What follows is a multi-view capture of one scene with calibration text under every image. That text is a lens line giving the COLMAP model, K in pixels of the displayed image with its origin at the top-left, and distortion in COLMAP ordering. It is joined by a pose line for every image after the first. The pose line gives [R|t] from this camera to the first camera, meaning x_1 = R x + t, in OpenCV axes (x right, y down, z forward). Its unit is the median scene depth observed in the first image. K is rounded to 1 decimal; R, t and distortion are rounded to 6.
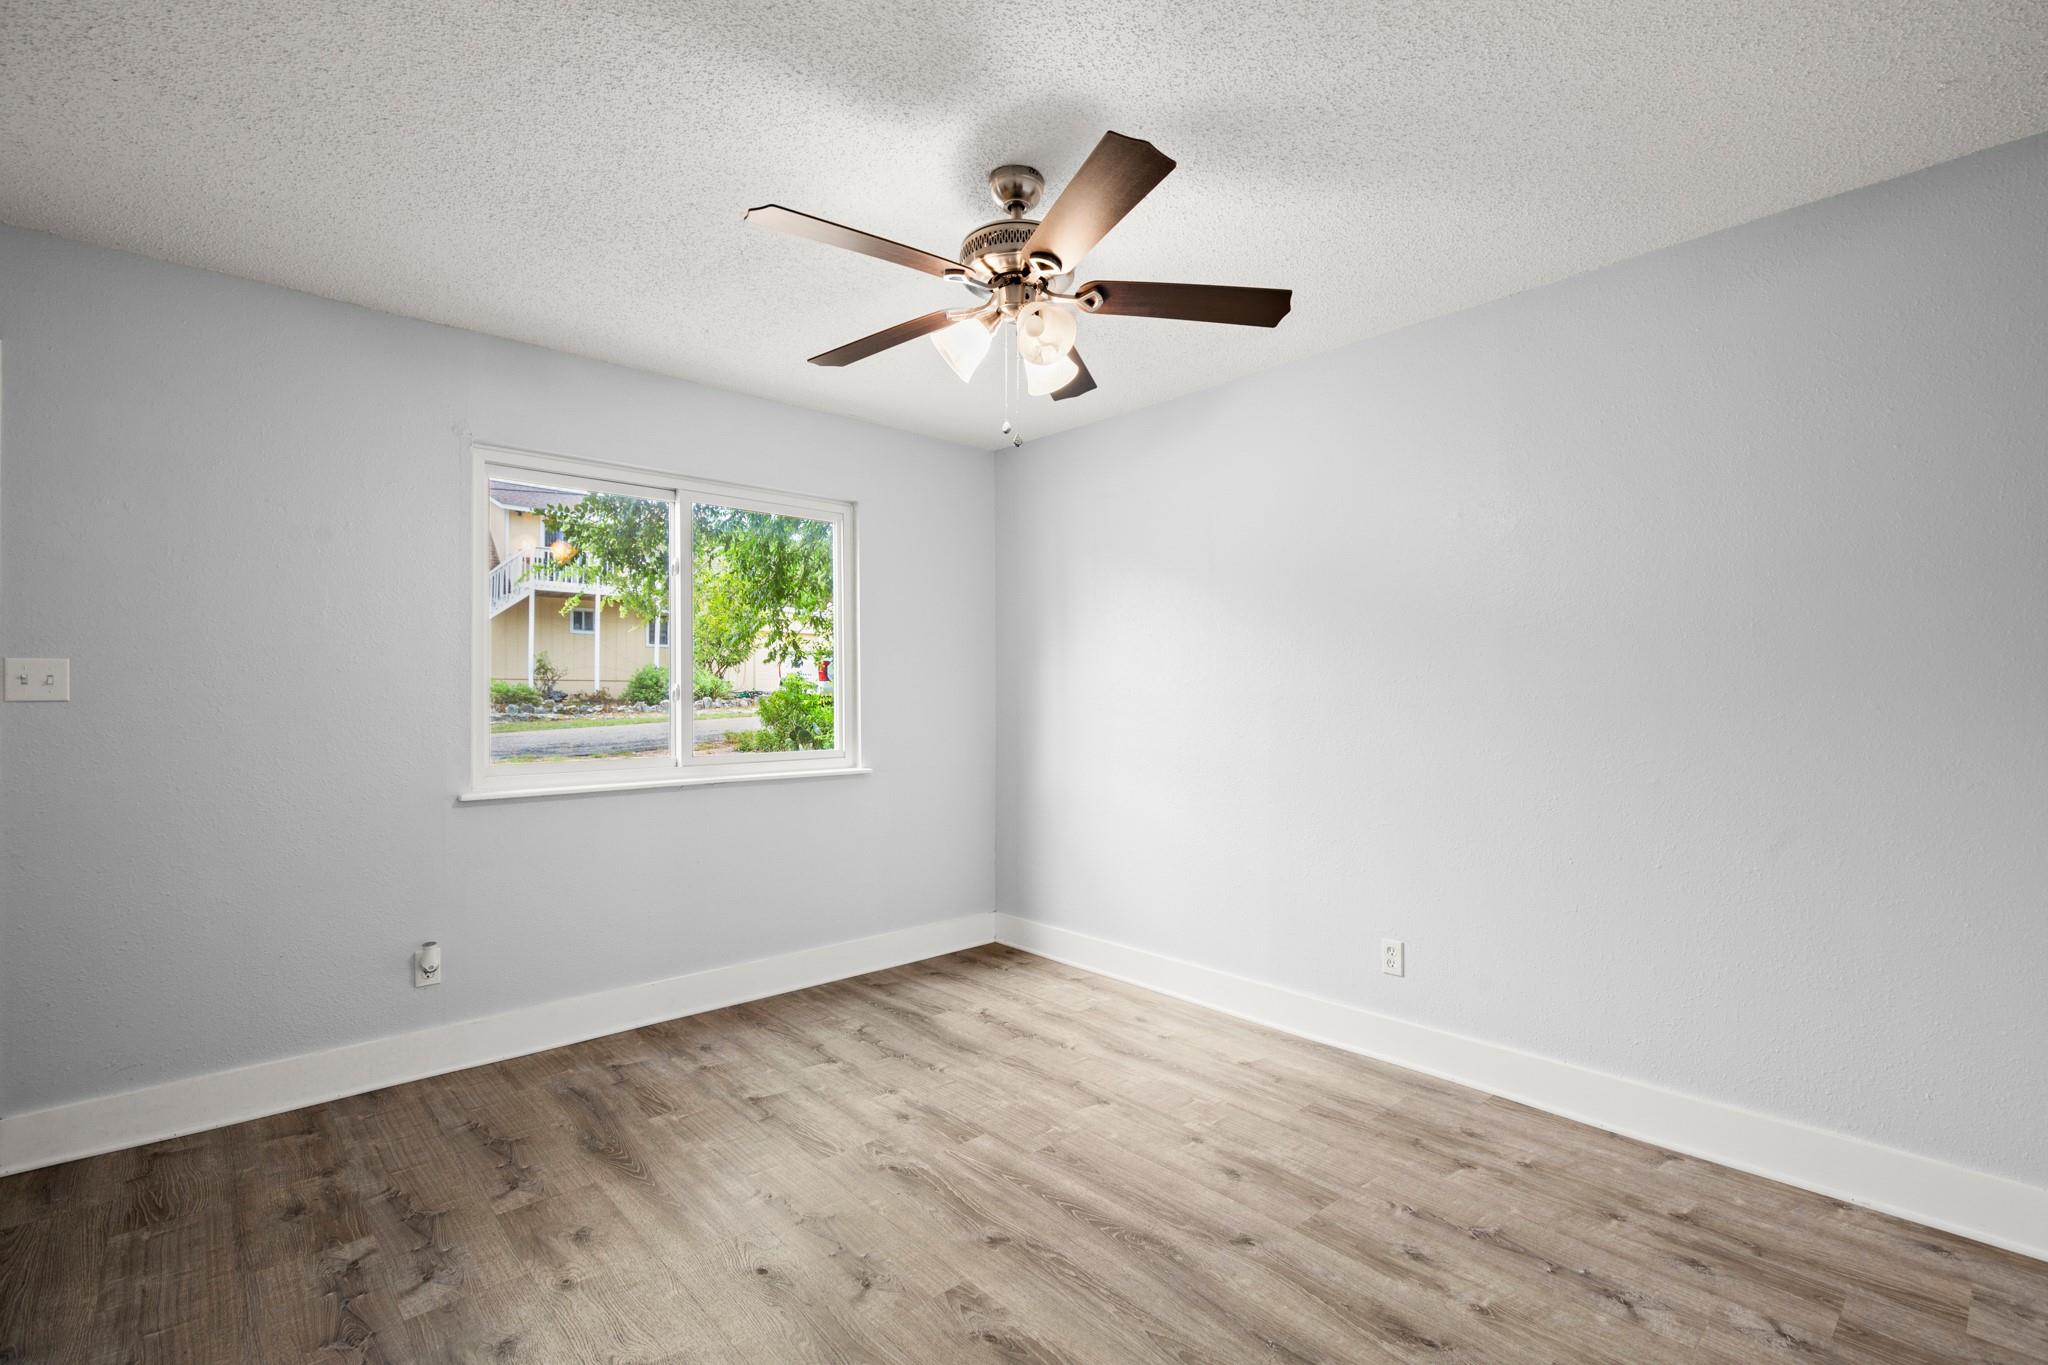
lens RADIAL K [[935.0, 0, 1032.4], [0, 935.0, 692.7], [0, 0, 1]] dist [-0.002927, 0.000282]
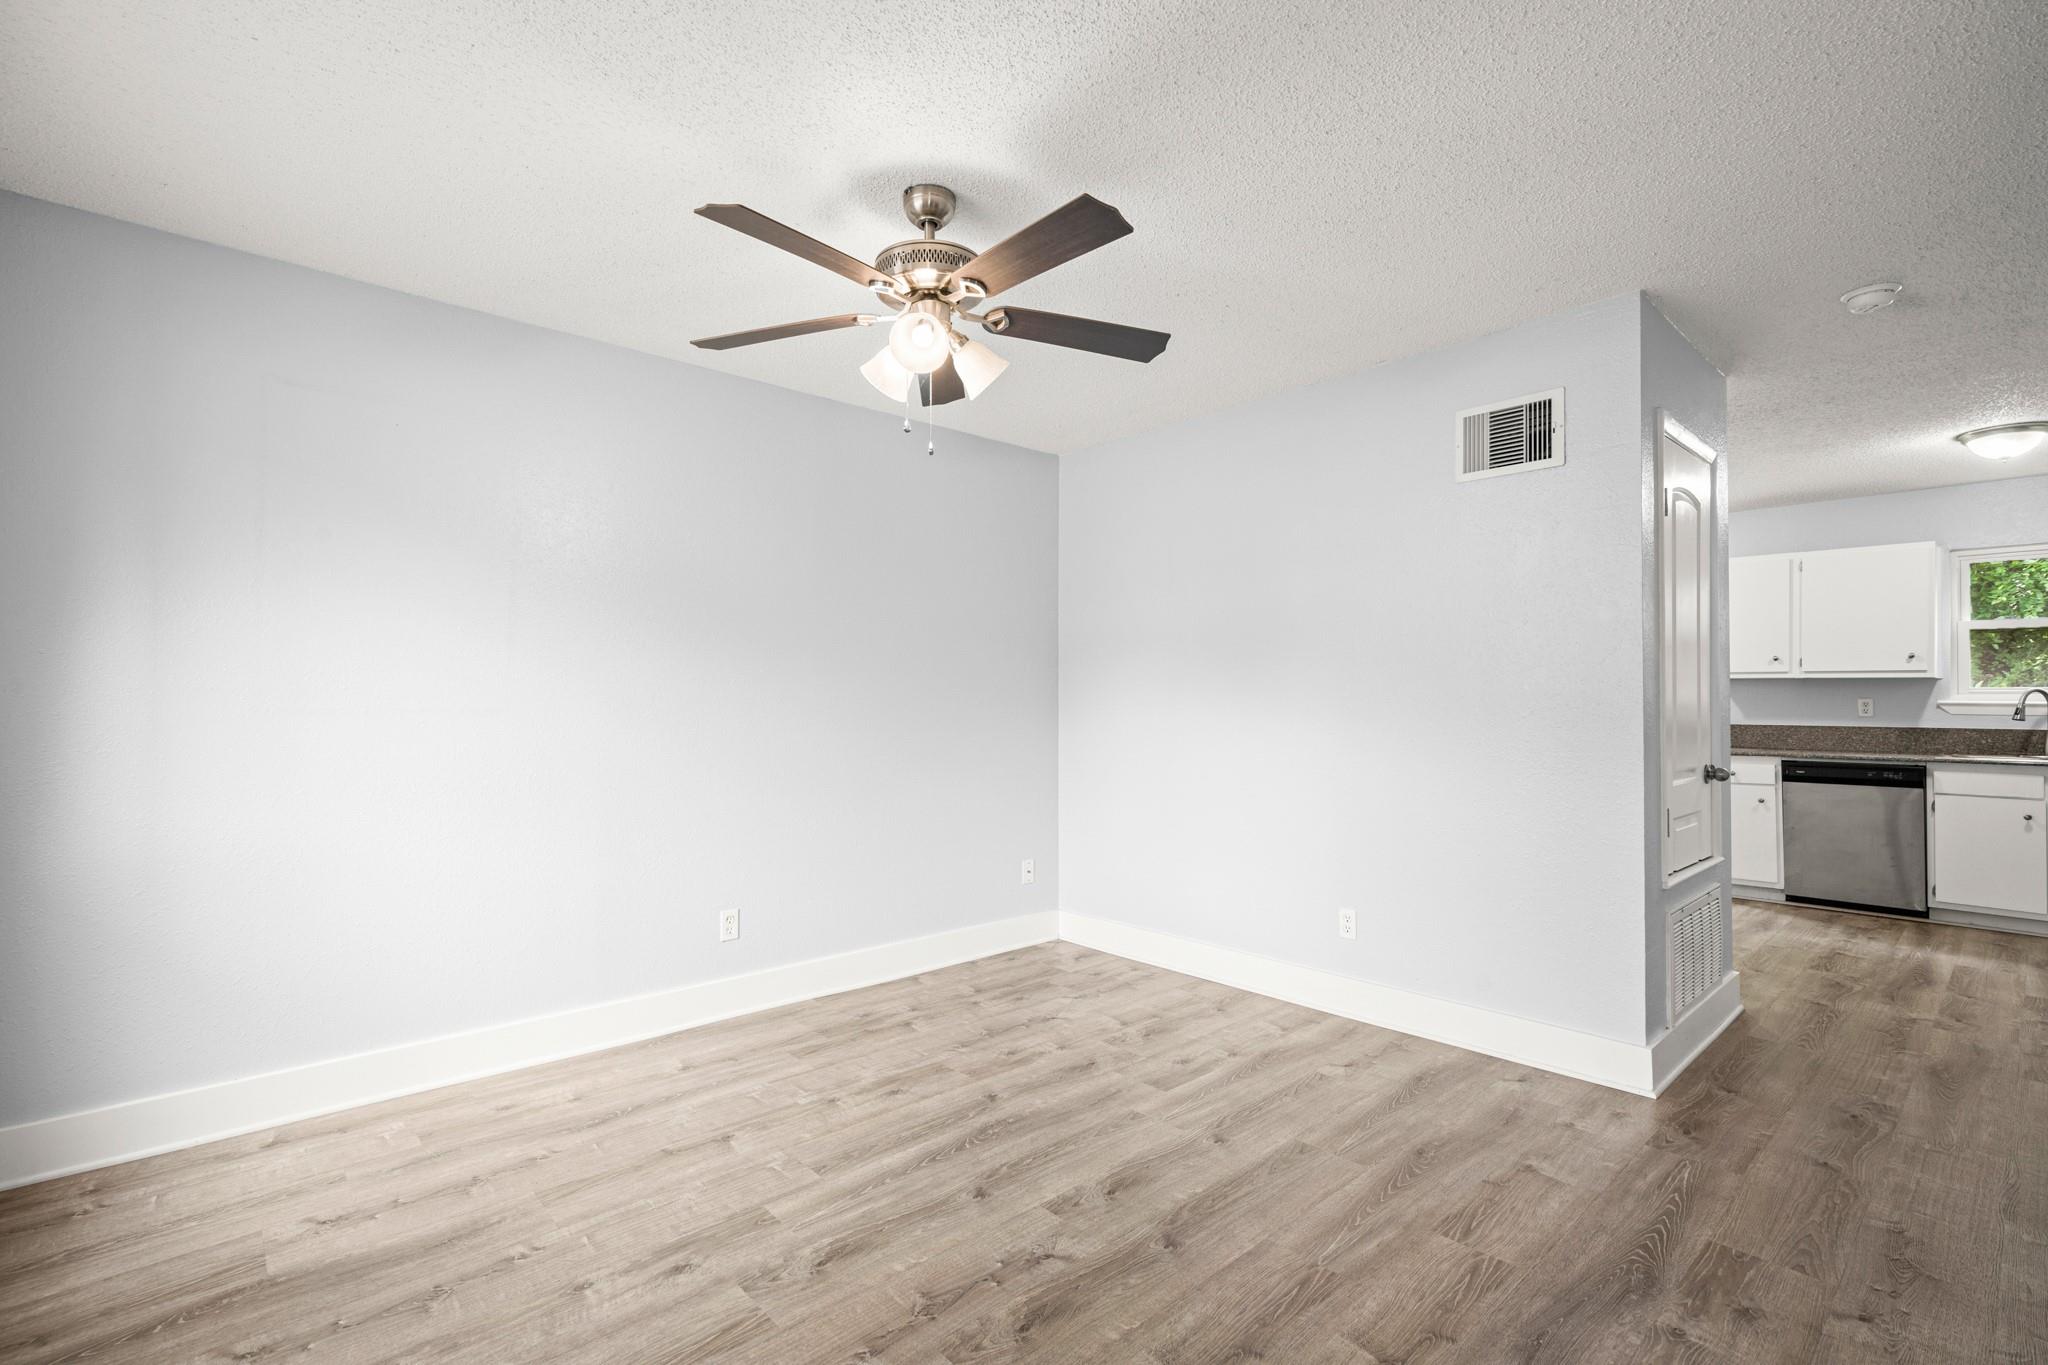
lens RADIAL K [[935.0, 0, 1042.5], [0, 935.0, 685.4], [0, 0, 1]] dist [-0.002927, 0.000282]
pose [[-0.013699, 0.017720, 0.999749, -0.891195], [-0.004605, 0.999831, -0.017785, 0.010745], [-0.999896, -0.004848, -0.013615, 0.740122]]
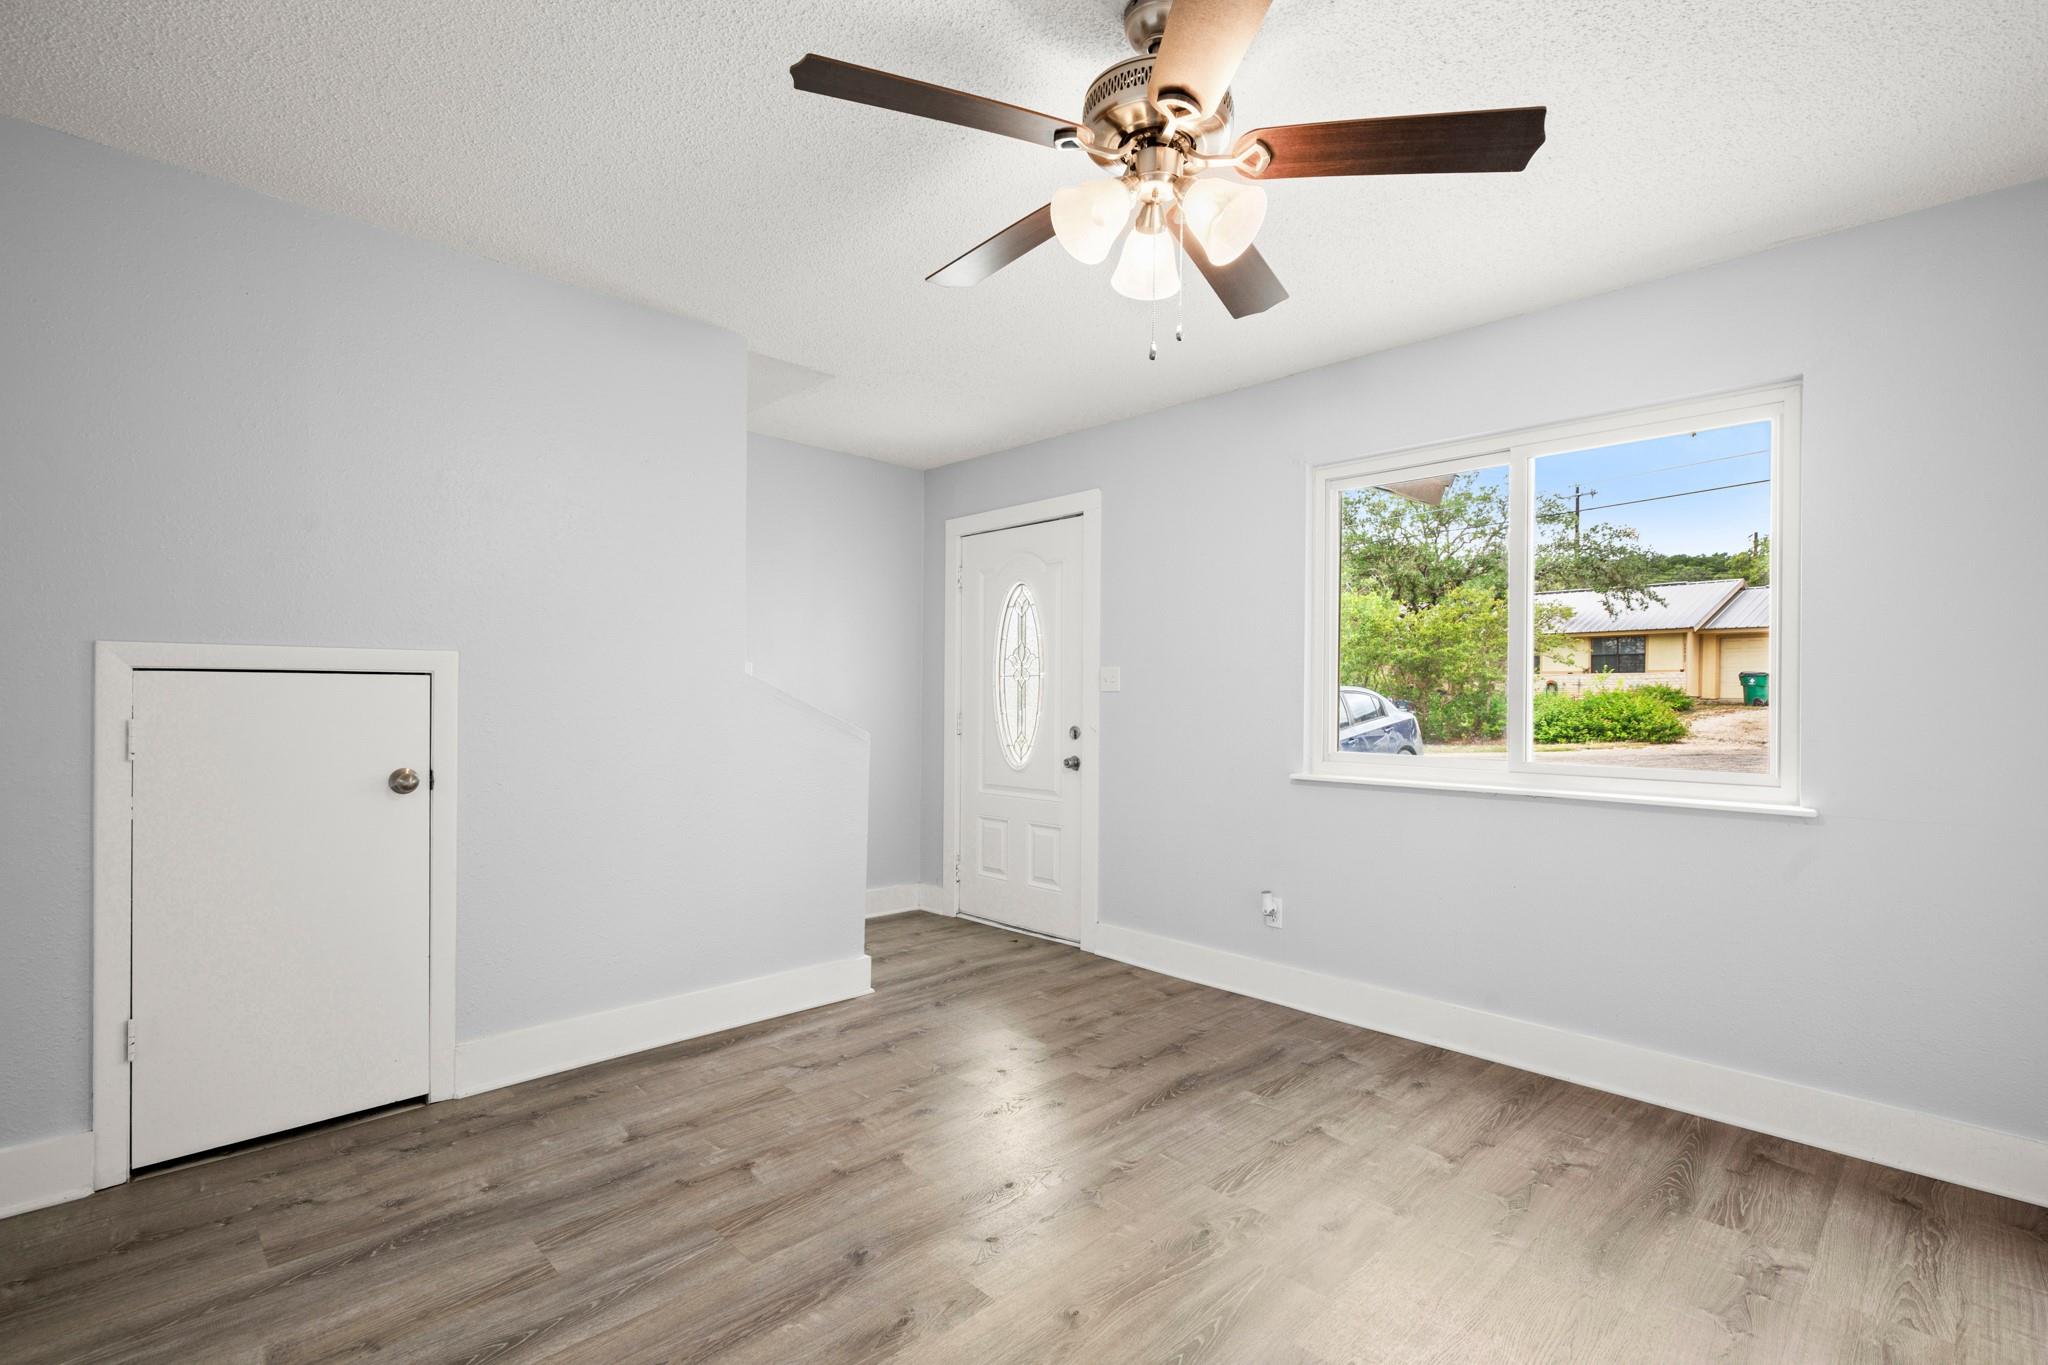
lens RADIAL K [[935.0, 0, 1037.2], [0, 935.0, 698.3], [0, 0, 1]] dist [-0.002927, 0.000282]
pose [[0.046936, 0.006116, -0.998879, 0.632413], [-0.006099, 0.999964, 0.005836, 0.011588], [0.998879, 0.005819, 0.046972, 0.724803]]
